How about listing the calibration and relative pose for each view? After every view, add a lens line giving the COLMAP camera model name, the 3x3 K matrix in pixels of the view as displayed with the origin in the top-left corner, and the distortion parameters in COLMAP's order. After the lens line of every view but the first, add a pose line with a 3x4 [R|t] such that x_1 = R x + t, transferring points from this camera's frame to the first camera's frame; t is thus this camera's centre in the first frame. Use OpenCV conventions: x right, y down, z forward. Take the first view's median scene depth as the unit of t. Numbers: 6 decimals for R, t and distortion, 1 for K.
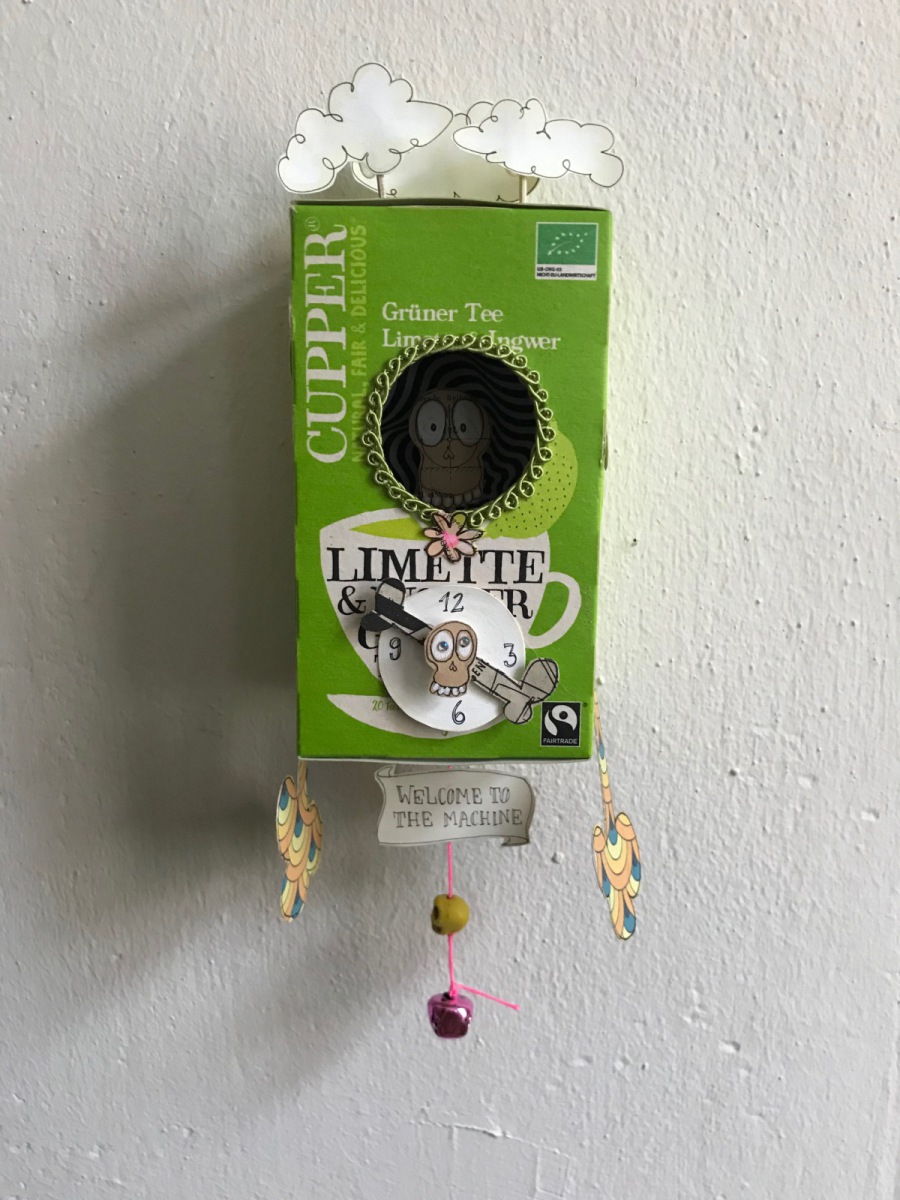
lens RADIAL K [[953.8, 0, 450.0], [0, 953.8, 600.0], [0, 0, 1]] dist [0.046497, -0.121994]
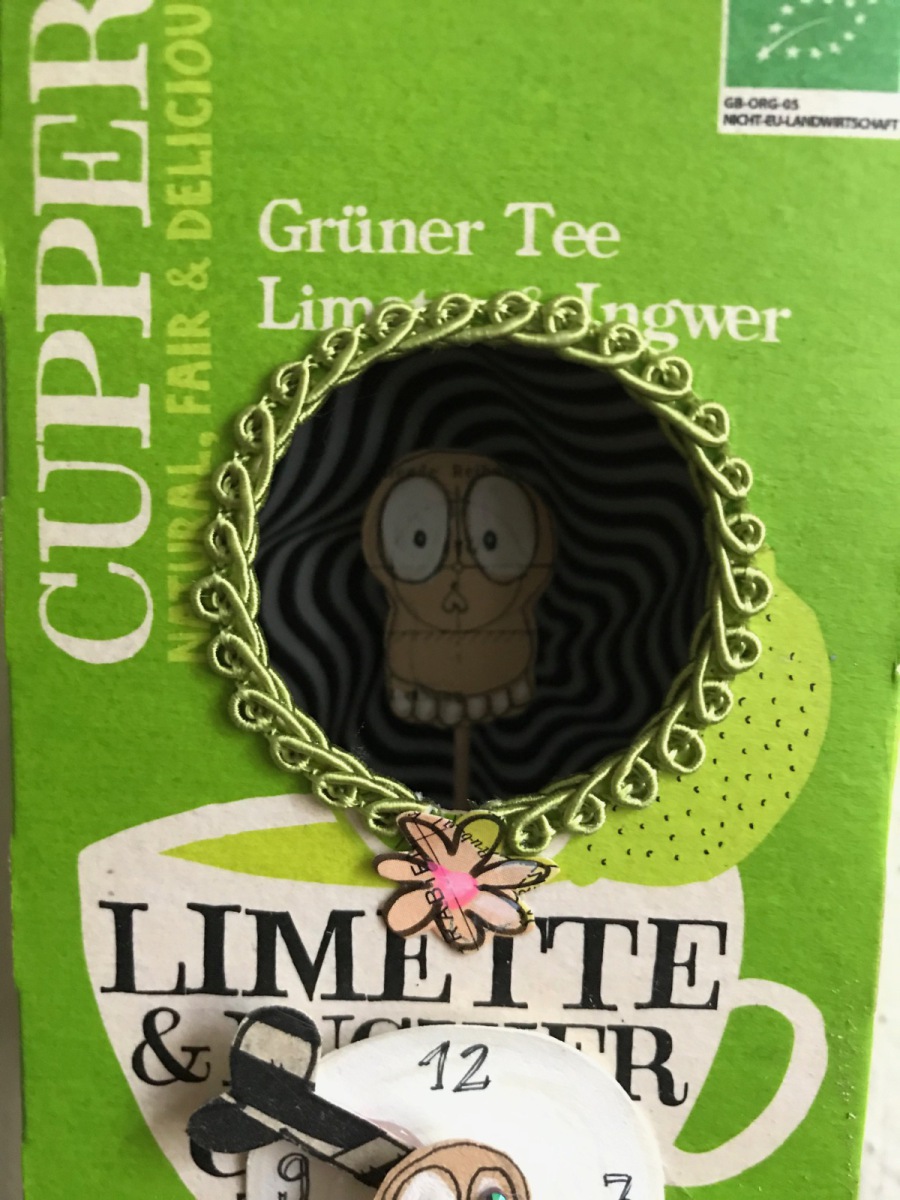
lens RADIAL K [[1051.0, 0, 450.0], [0, 1051.0, 600.0], [0, 0, 1]] dist [-0.042987, 0.093572]
pose [[0.999864, 0.011448, -0.011859, 0.002221], [-0.012260, 0.997417, -0.070769, -0.142290], [0.011018, 0.070904, 0.997422, 0.629181]]
